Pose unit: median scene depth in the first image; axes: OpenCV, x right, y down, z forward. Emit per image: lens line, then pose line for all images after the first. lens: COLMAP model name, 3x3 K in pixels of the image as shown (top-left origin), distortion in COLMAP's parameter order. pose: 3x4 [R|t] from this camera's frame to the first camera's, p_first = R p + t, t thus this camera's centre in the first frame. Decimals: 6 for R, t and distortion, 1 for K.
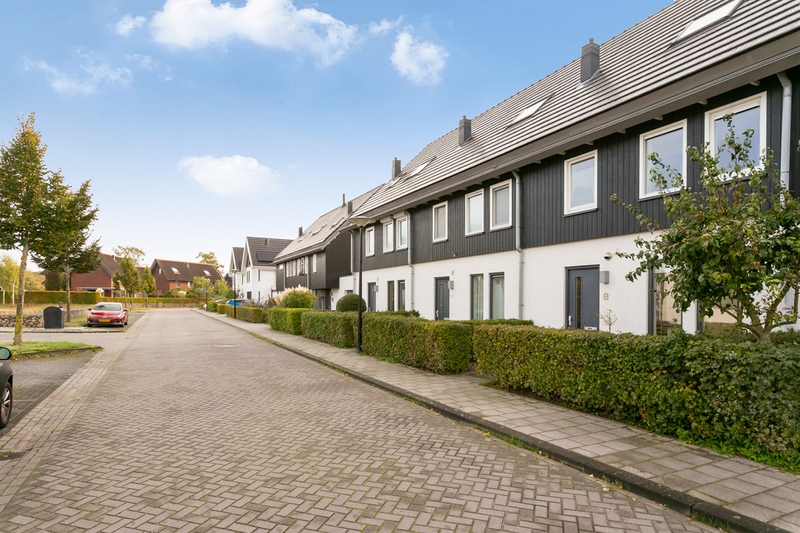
lens RADIAL K [[435.0, 0, 407.4], [0, 435.0, 299.6], [0, 0, 1]] dist [-0.003799, 0.000569]
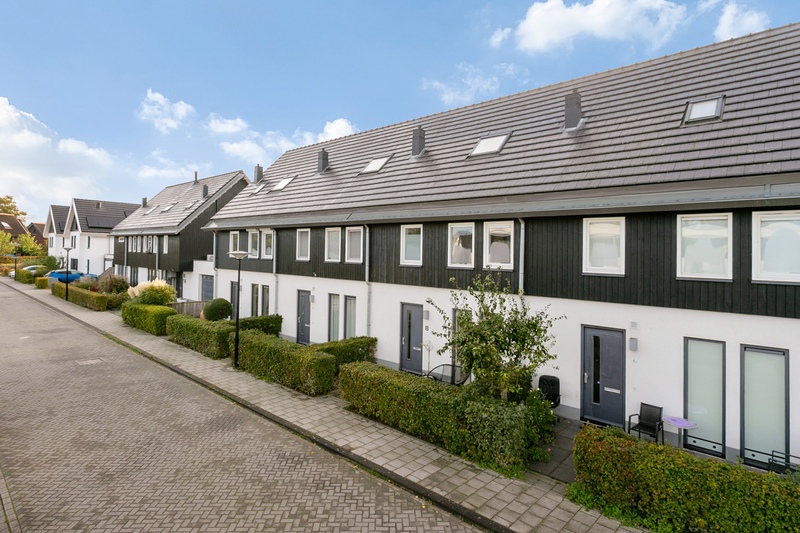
lens RADIAL K [[406.3, 0, 393.0], [0, 406.3, 239.6], [0, 0, 1]] dist [0.000306, 0.001020]
pose [[0.942369, 0.024122, 0.333705, -0.122631], [-0.013294, 0.999310, -0.034695, -0.281159], [-0.334312, 0.028260, 0.942039, -0.278301]]
